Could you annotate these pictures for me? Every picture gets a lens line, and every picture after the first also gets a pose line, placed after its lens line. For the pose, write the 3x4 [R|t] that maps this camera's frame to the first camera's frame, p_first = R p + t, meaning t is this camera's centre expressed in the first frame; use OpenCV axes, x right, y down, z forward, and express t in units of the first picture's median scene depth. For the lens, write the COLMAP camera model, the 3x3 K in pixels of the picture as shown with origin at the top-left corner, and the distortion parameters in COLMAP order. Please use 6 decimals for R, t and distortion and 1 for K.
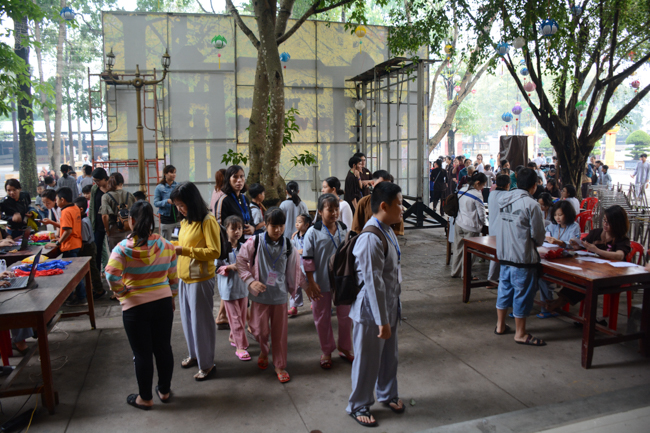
lens RADIAL K [[521.2, 0, 324.6], [0, 521.2, 216.6], [0, 0, 1]] dist [-0.149295, 0.093515]
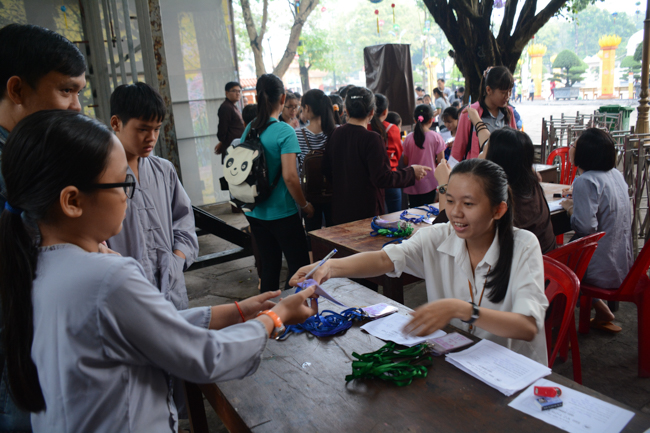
lens RADIAL K [[521.2, 0, 325.5], [0, 521.2, 216.5], [0, 0, 1]] dist [-0.149295, 0.093515]
pose [[0.964693, -0.121262, 0.233800, 0.093572], [0.099099, 0.989590, 0.104358, -0.021294], [-0.244020, -0.077504, 0.966668, 0.285406]]
